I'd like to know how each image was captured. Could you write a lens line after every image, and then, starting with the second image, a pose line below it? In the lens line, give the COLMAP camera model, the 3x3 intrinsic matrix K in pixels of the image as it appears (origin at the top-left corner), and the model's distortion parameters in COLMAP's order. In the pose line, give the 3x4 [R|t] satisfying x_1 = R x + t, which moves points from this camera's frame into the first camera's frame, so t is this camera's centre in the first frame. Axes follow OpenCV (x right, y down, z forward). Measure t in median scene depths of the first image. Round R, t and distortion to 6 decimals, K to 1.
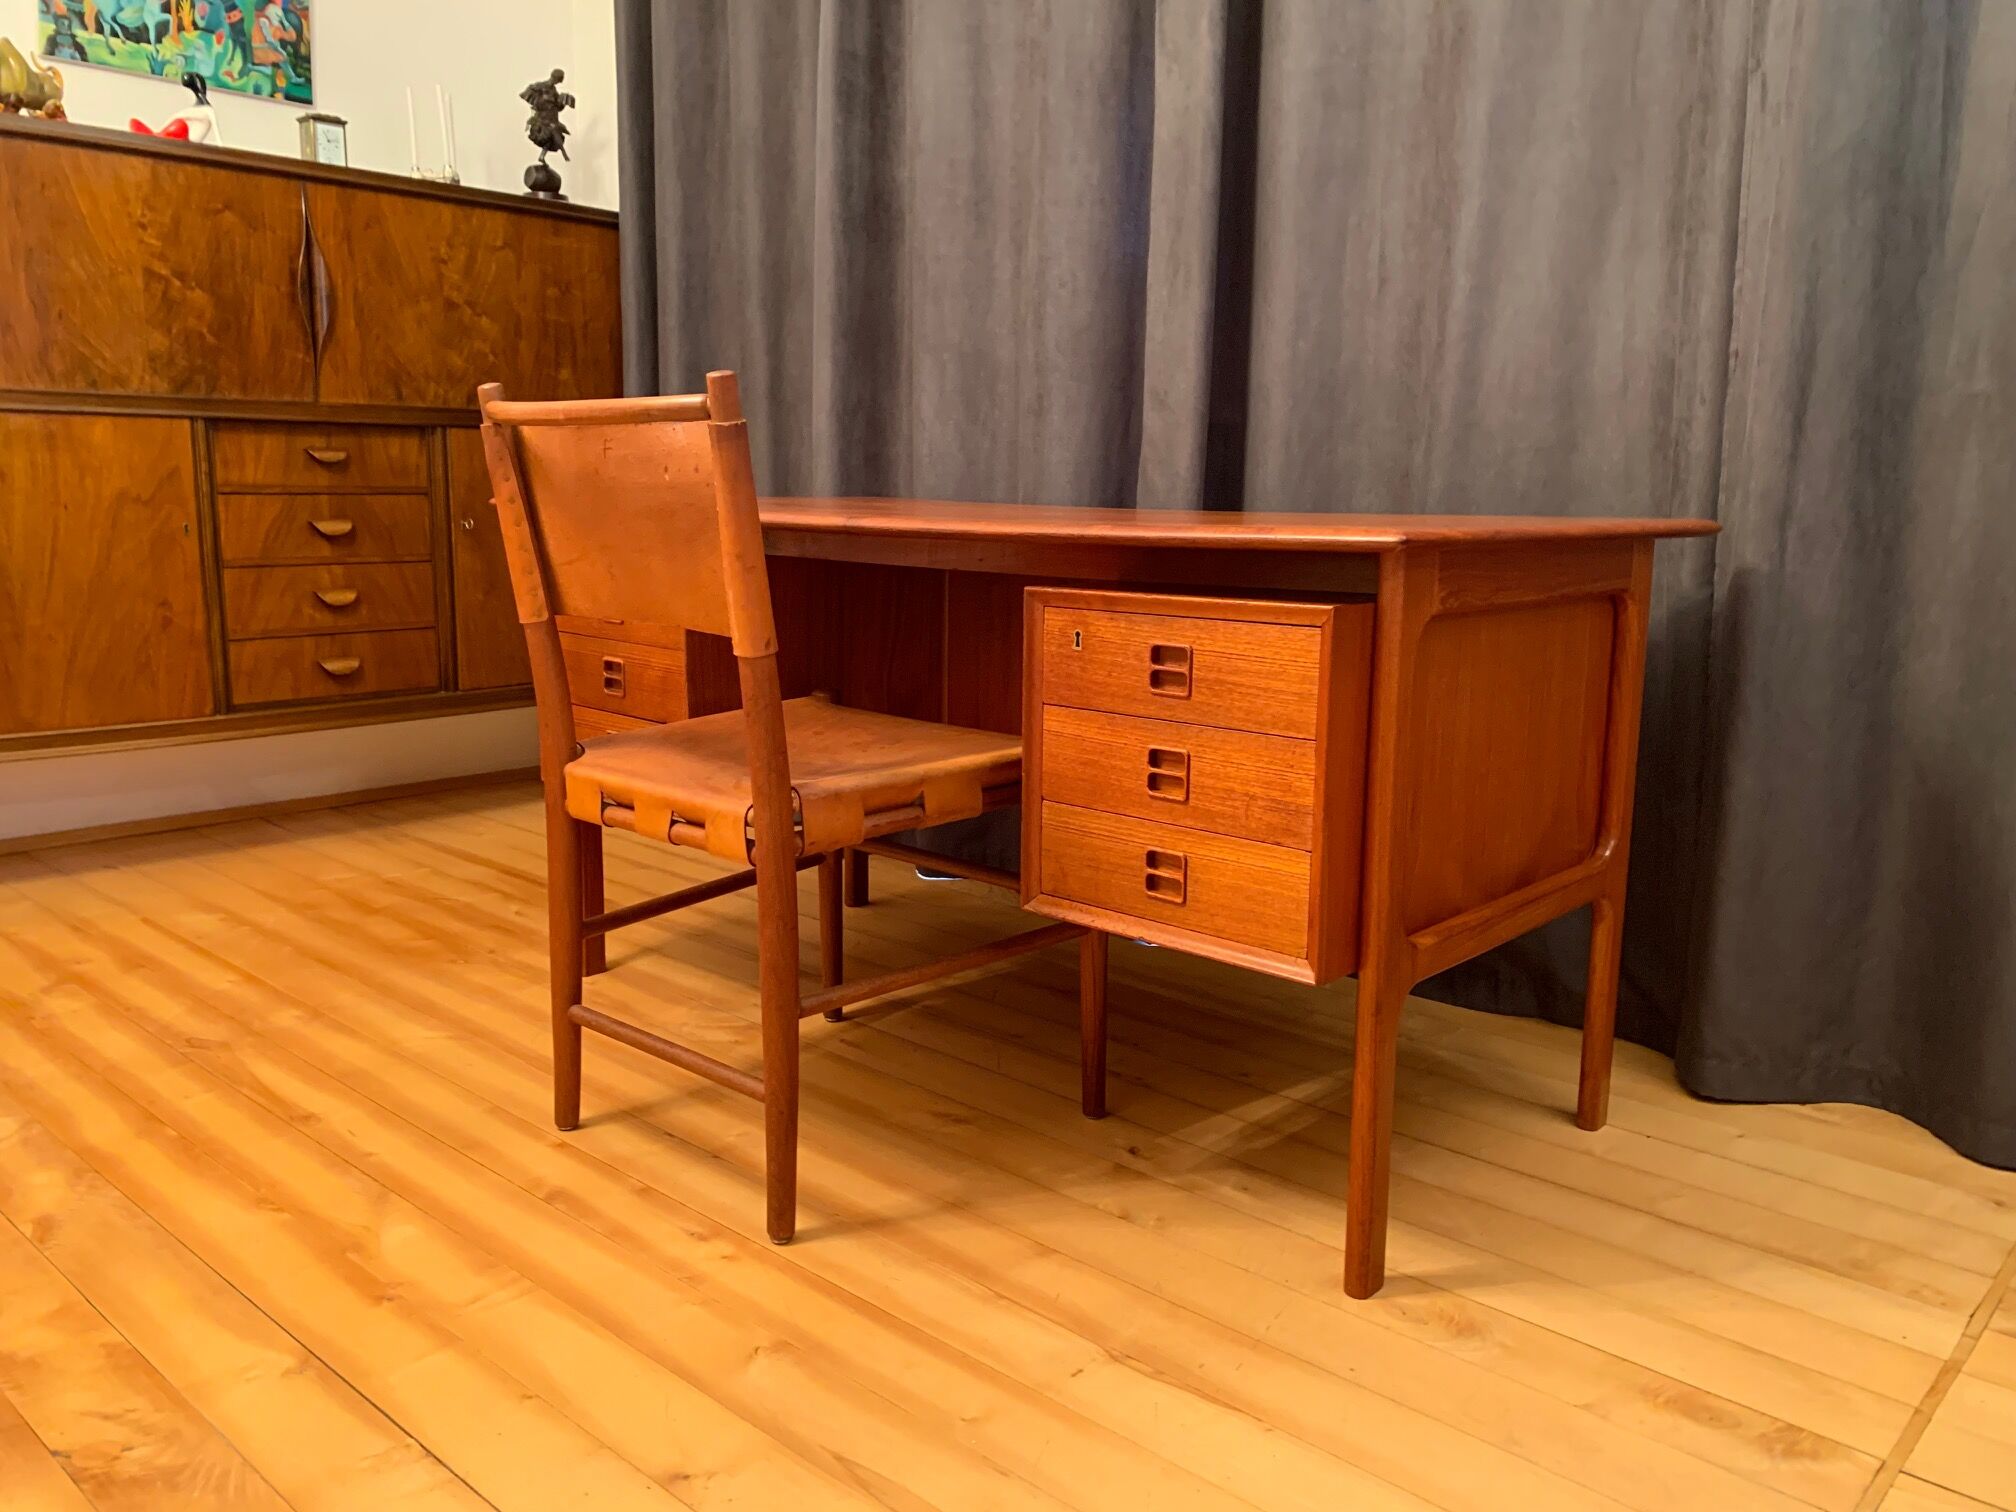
lens RADIAL K [[1551.7, 0, 1011.6], [0, 1551.7, 744.0], [0, 0, 1]] dist [0.014384, 0.005057]
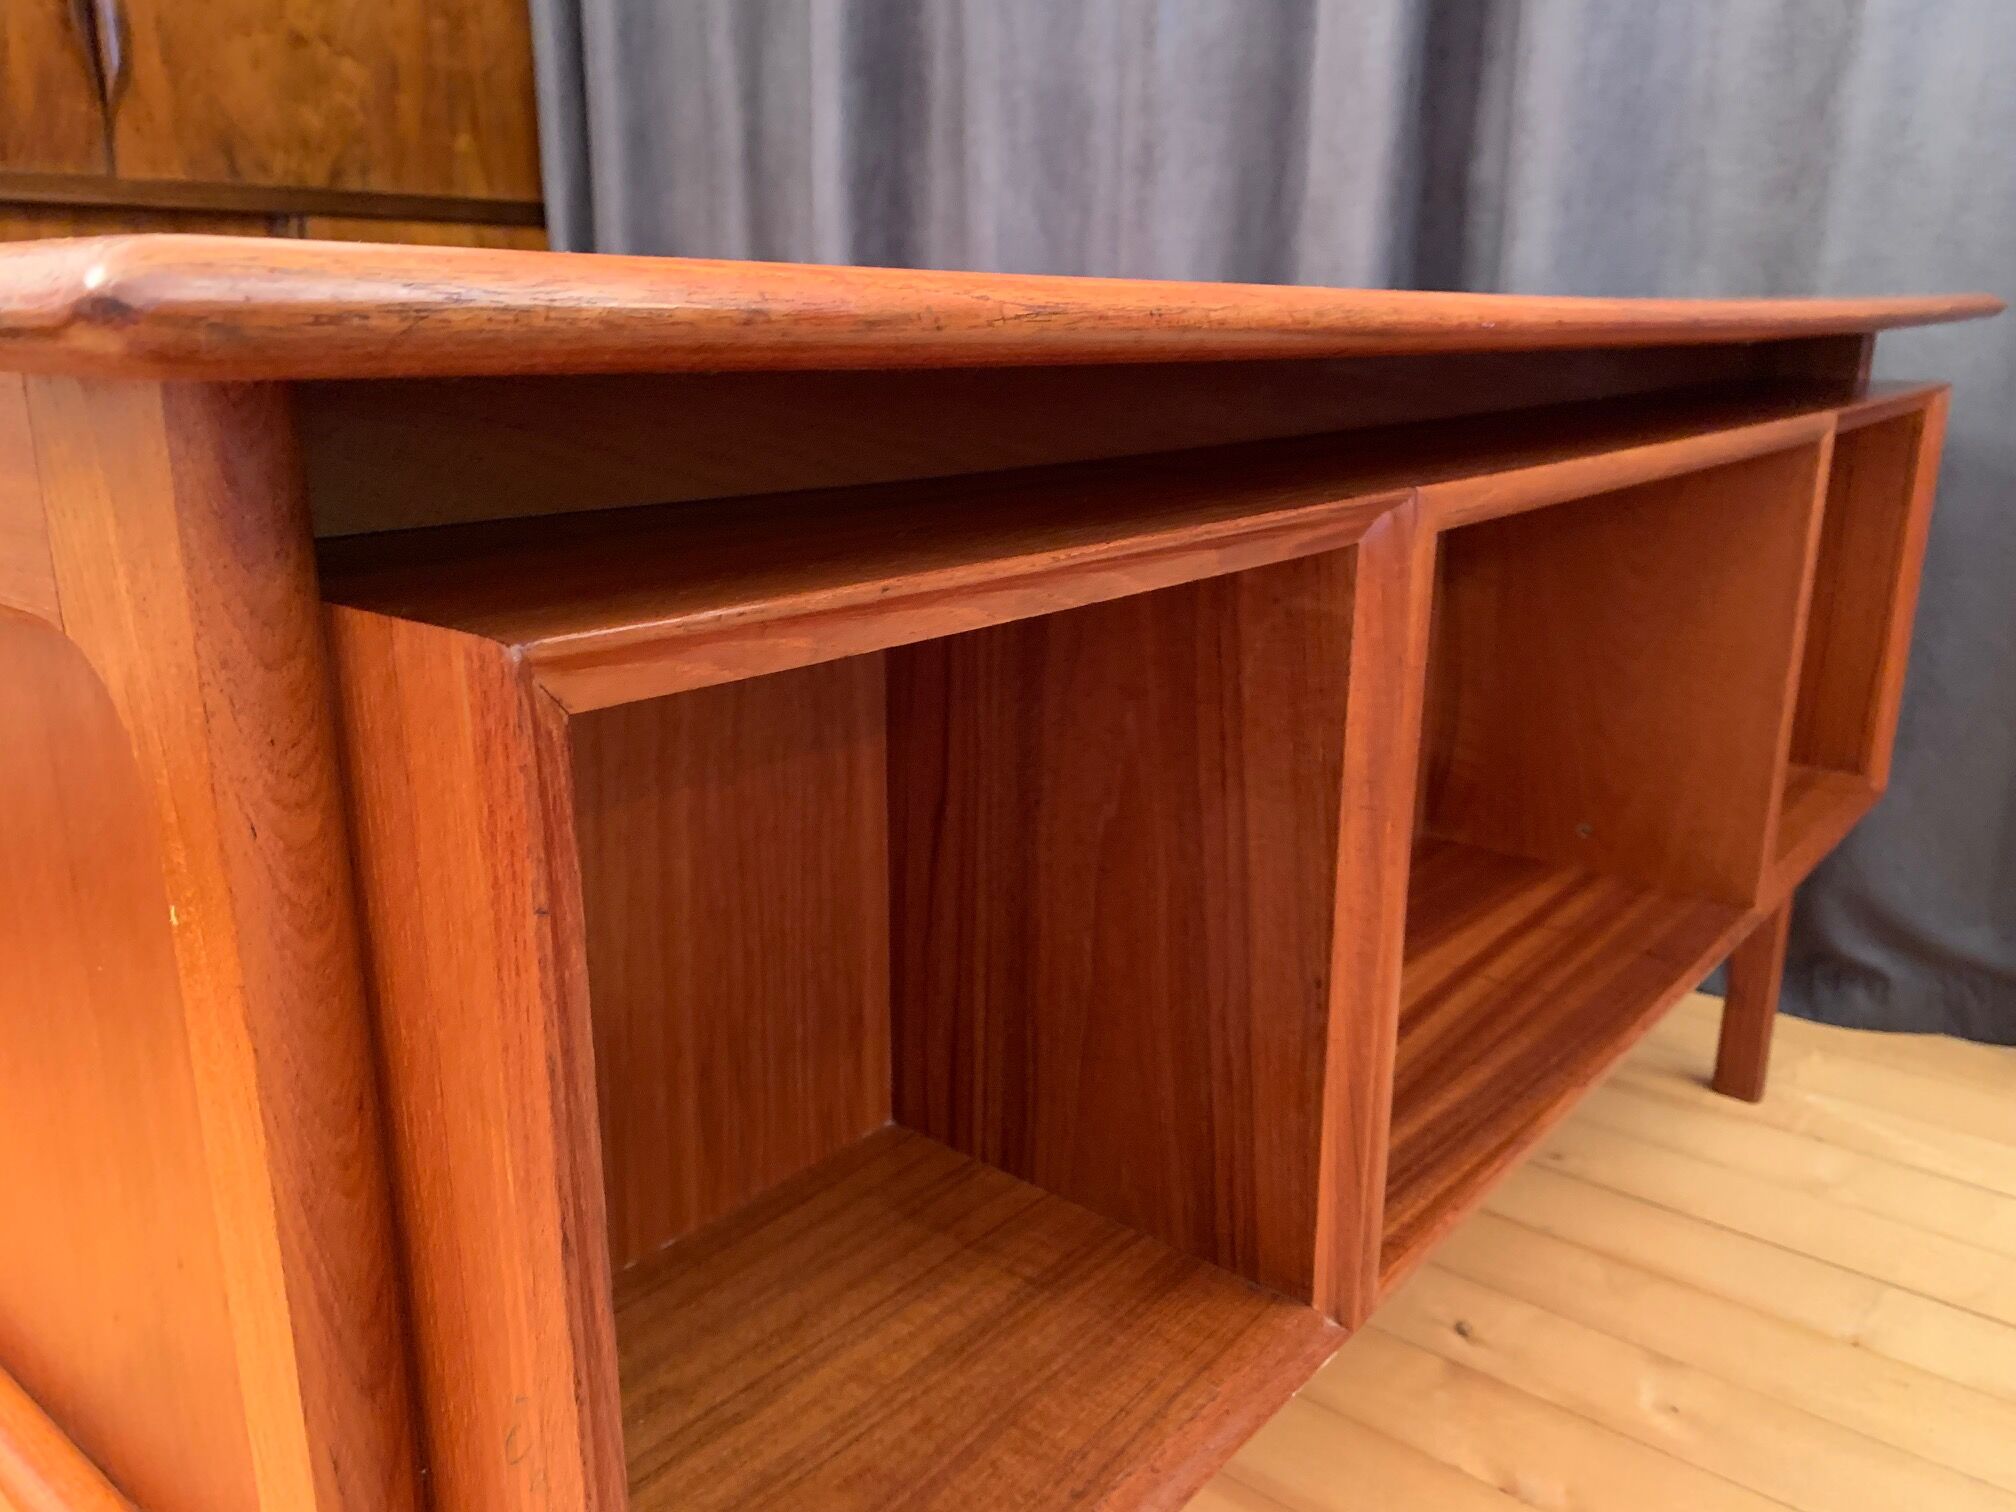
lens RADIAL K [[1580.5, 0, 1008.0], [0, 1580.5, 756.0], [0, 0, 1]] dist [0.002034, 0.002399]
pose [[0.998750, -0.026778, 0.042212, -0.083022], [0.022055, 0.993837, 0.108632, -0.028605], [-0.044861, -0.107565, 0.993185, 0.256133]]
